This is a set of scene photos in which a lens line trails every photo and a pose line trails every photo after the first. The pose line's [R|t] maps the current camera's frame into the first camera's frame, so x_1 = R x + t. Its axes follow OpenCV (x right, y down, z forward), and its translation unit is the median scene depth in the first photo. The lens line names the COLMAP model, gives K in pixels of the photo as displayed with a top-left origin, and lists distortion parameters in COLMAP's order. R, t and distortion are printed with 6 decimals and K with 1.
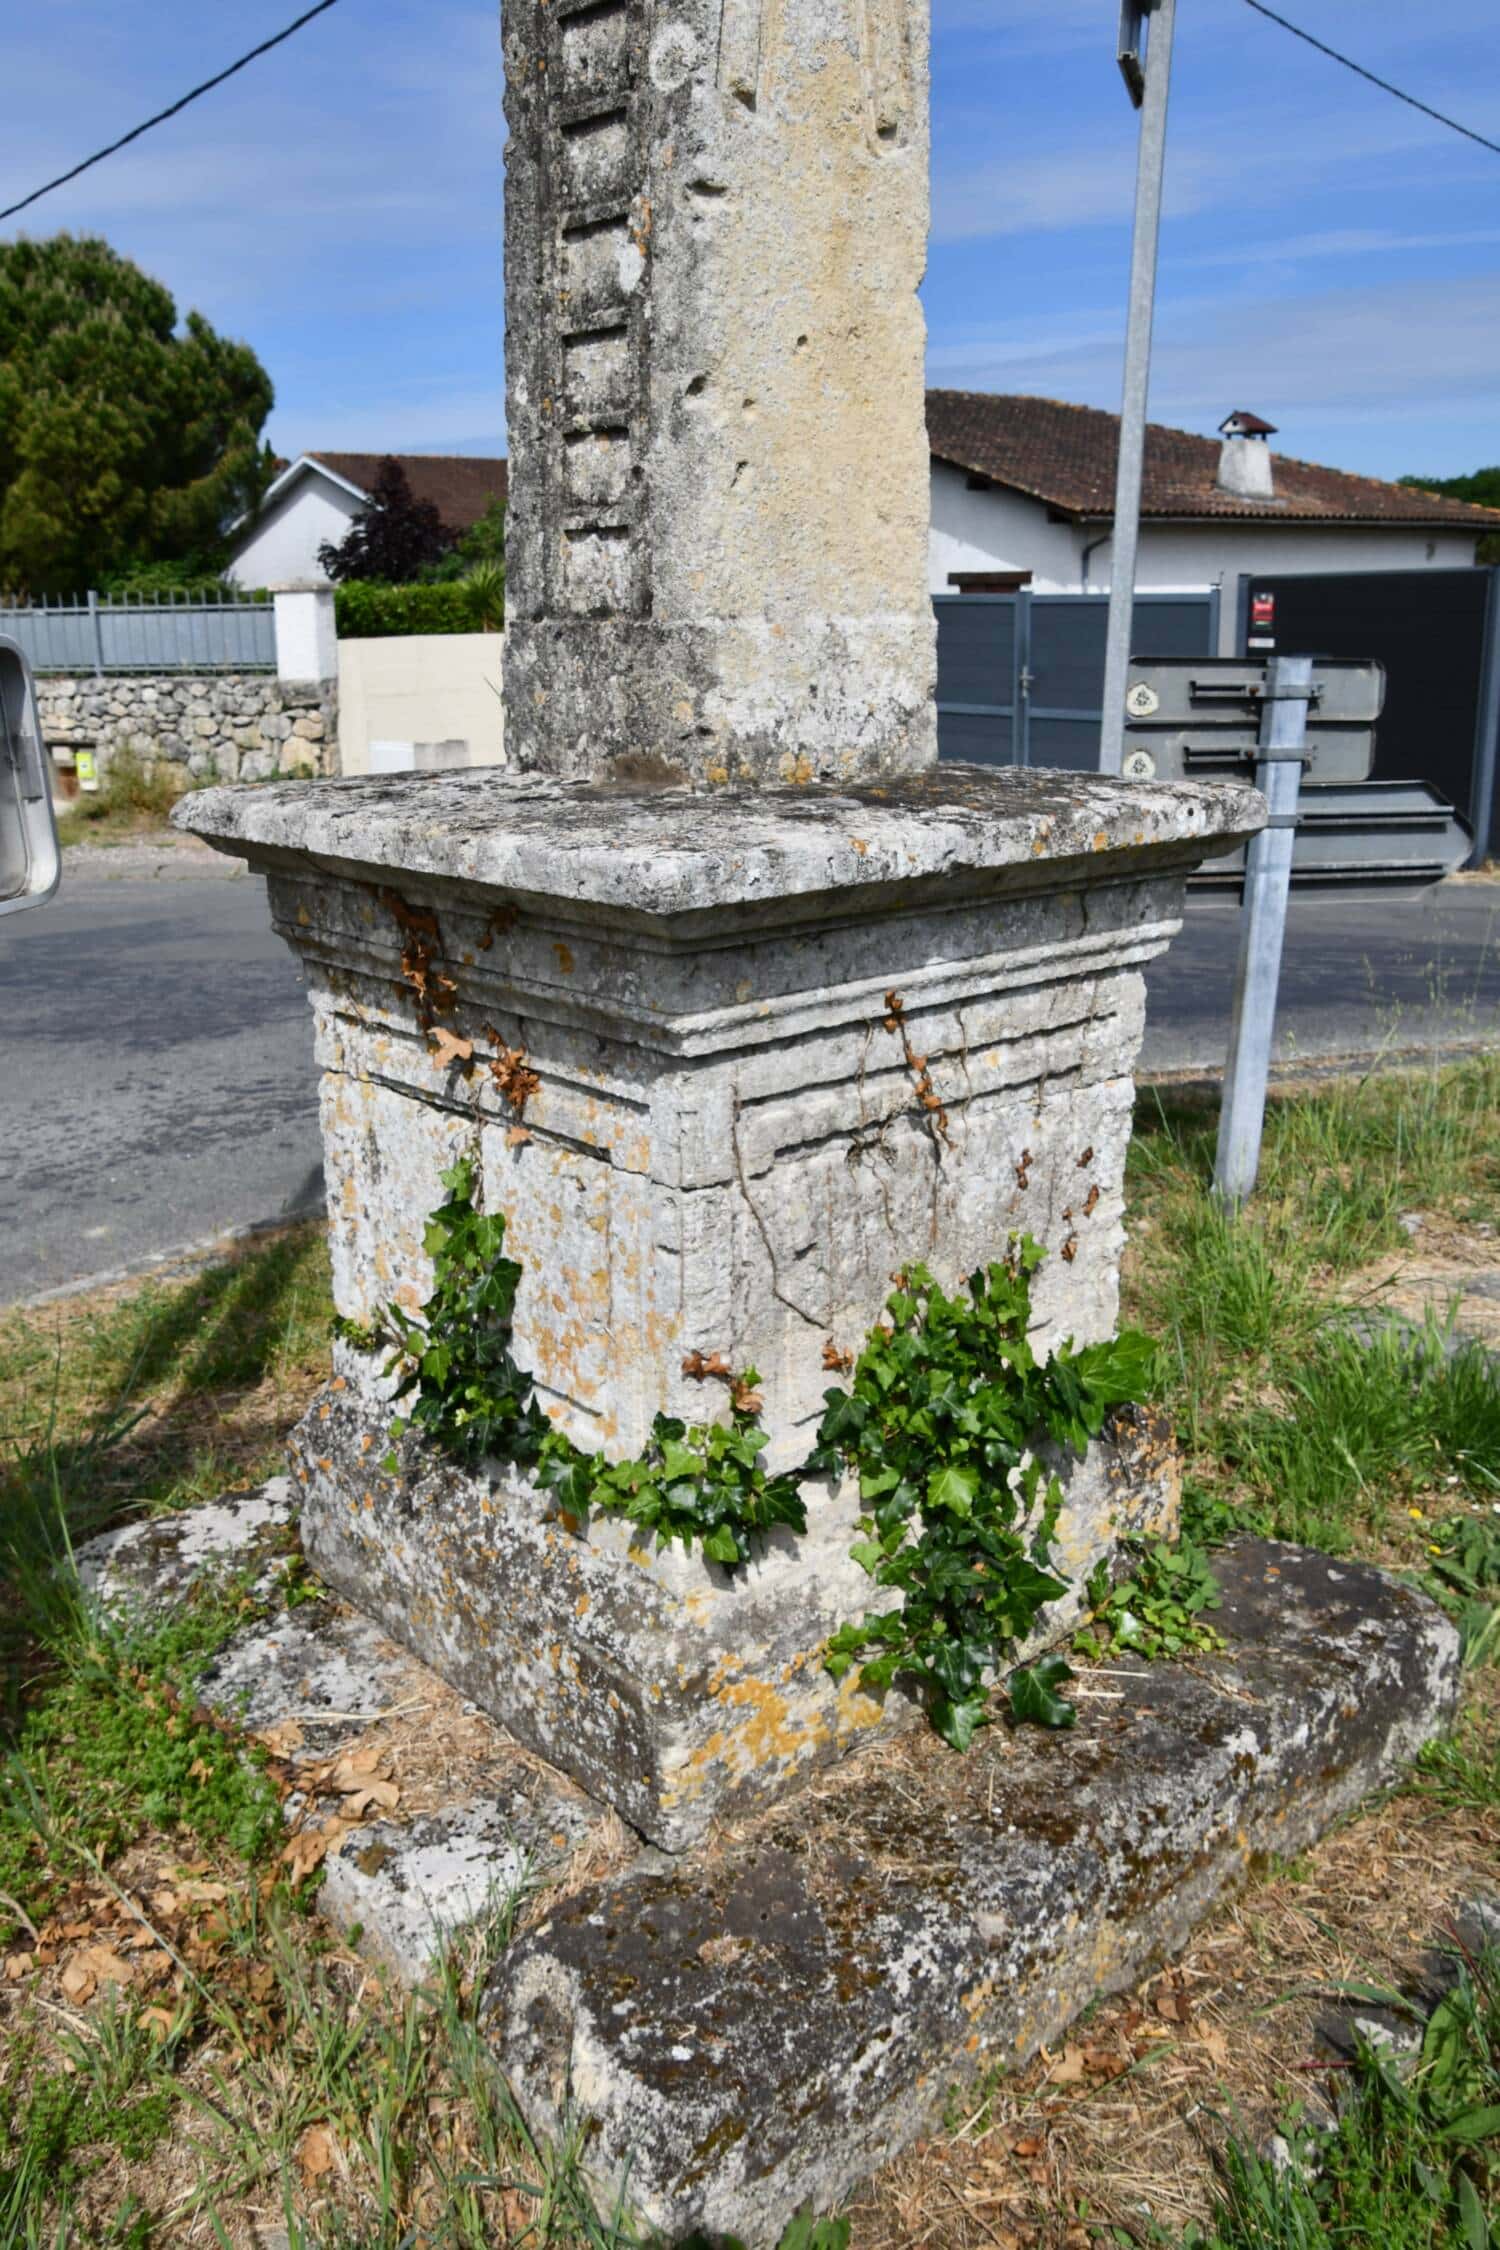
lens RADIAL K [[1930.3, 0, 731.4], [0, 1930.3, 1124.7], [0, 0, 1]] dist [-0.110058, 0.162451]
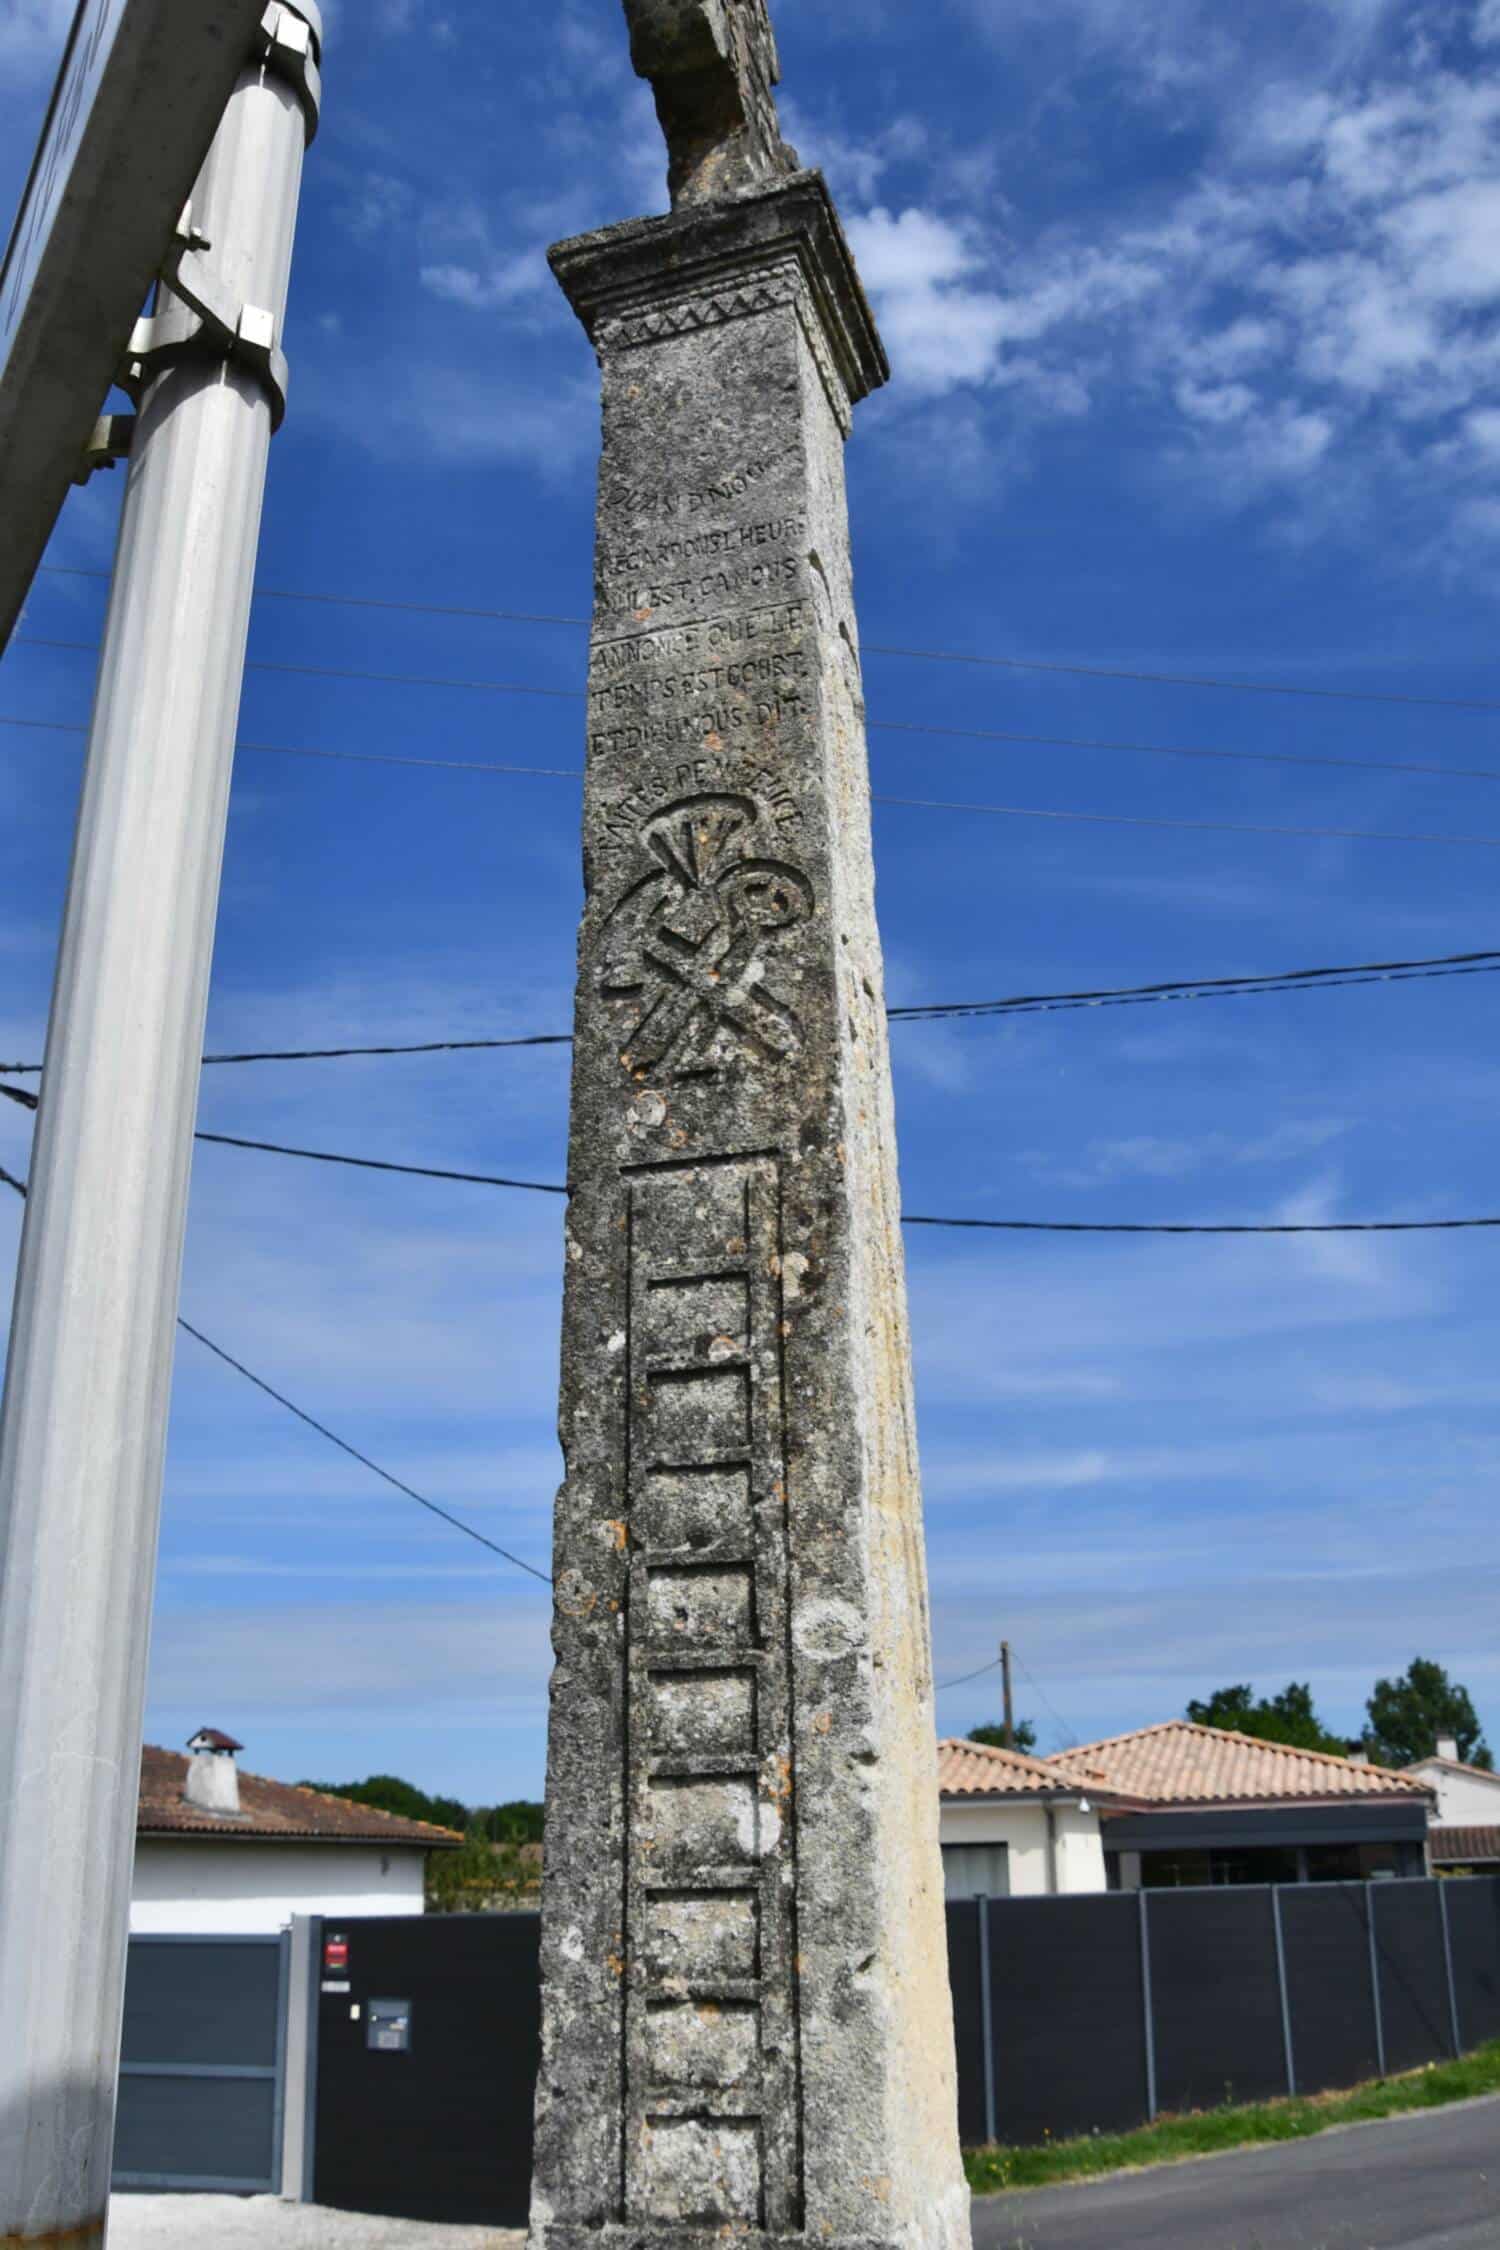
lens RADIAL K [[1940.8, 0, 746.1], [0, 1940.8, 1191.2], [0, 0, 1]] dist [-0.141135, 0.112202]
pose [[0.854090, 0.177265, 0.488987, -0.490473], [0.143591, 0.823236, -0.549240, -0.169173], [-0.499912, 0.539314, 0.677663, 0.178840]]
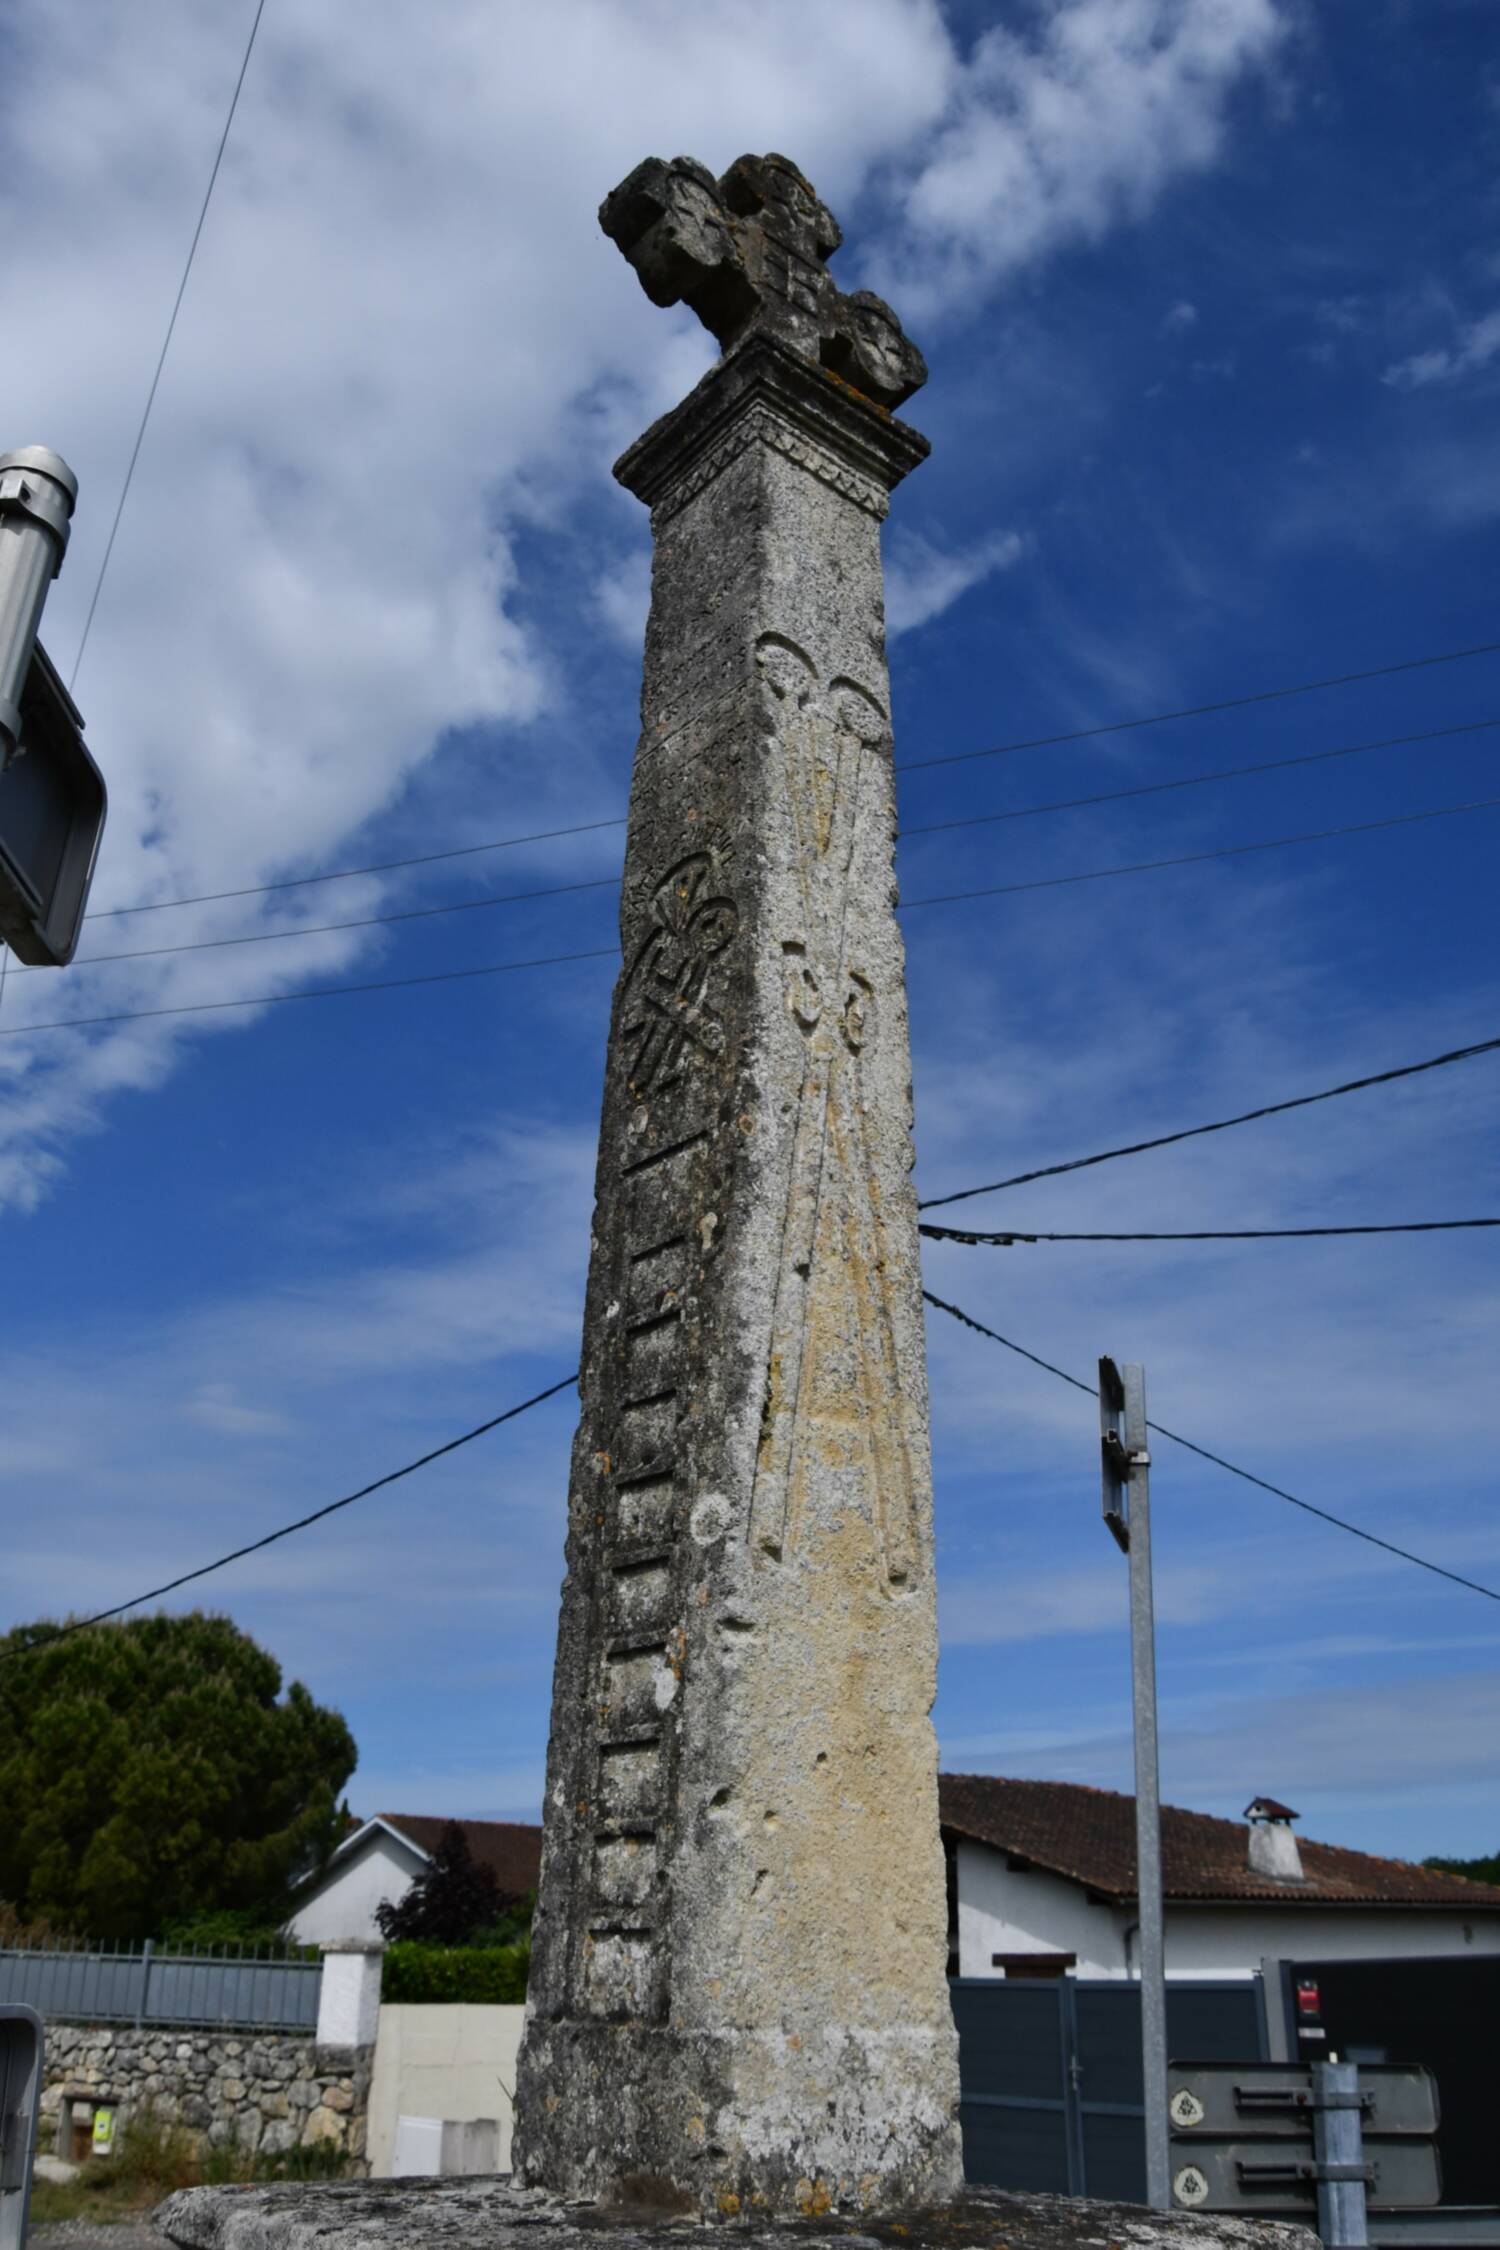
lens RADIAL K [[1827.5, 0, 733.1], [0, 1827.5, 1122.4], [0, 0, 1]] dist [-0.133608, 0.103700]
pose [[0.999294, 0.016431, -0.033781, 0.013654], [-0.034532, 0.755804, -0.653887, -0.014768], [0.014788, 0.654592, 0.755838, -0.002691]]
